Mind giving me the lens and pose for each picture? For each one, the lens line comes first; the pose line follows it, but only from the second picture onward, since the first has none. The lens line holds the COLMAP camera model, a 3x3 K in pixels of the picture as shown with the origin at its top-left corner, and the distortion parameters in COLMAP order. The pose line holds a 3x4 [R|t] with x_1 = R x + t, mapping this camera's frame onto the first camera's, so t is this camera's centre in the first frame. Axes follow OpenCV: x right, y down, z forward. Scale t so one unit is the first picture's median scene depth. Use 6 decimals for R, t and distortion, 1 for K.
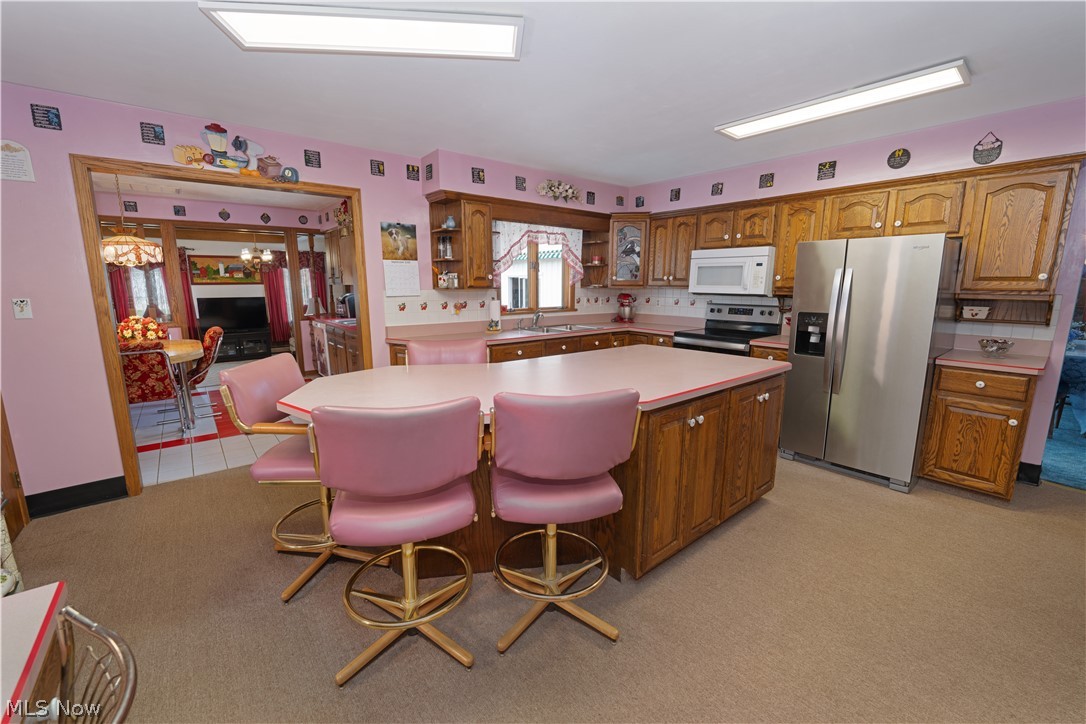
lens RADIAL K [[443.0, 0, 536.9], [0, 443.0, 360.8], [0, 0, 1]] dist [-0.003351, -0.000210]
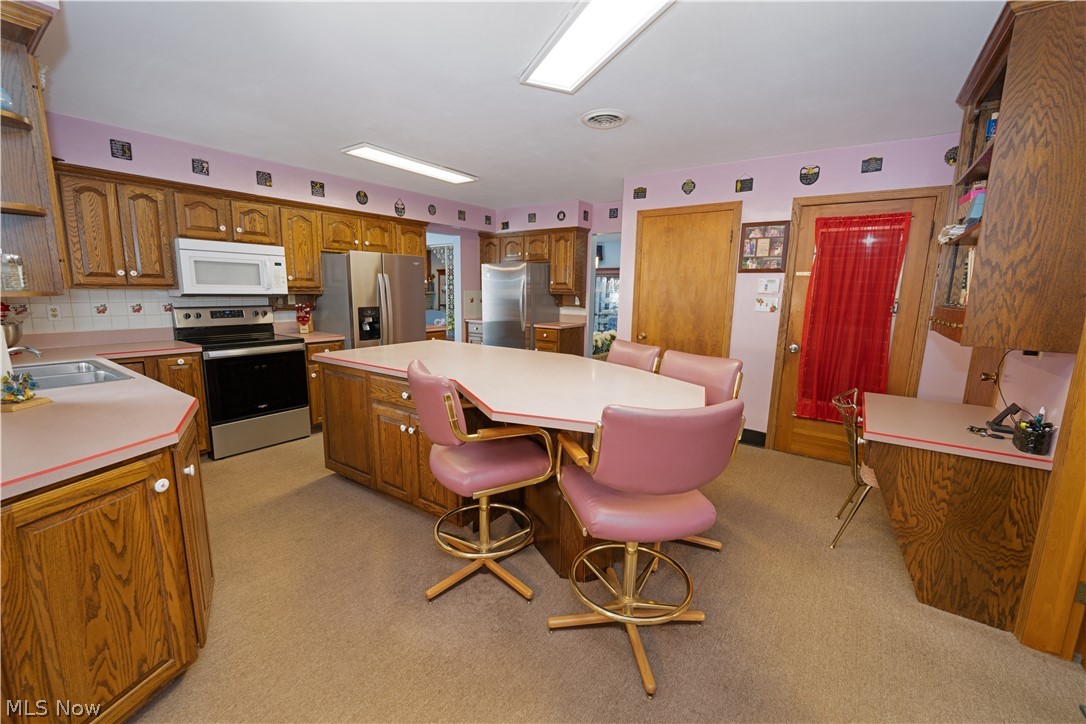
lens RADIAL K [[443.0, 0, 540.0], [0, 443.0, 360.9], [0, 0, 1]] dist [-0.003351, -0.000210]
pose [[-0.270271, -0.161131, 0.949205, -0.593023], [0.154636, 0.965832, 0.207983, -0.114091], [-0.950285, 0.202993, -0.236120, 0.668045]]
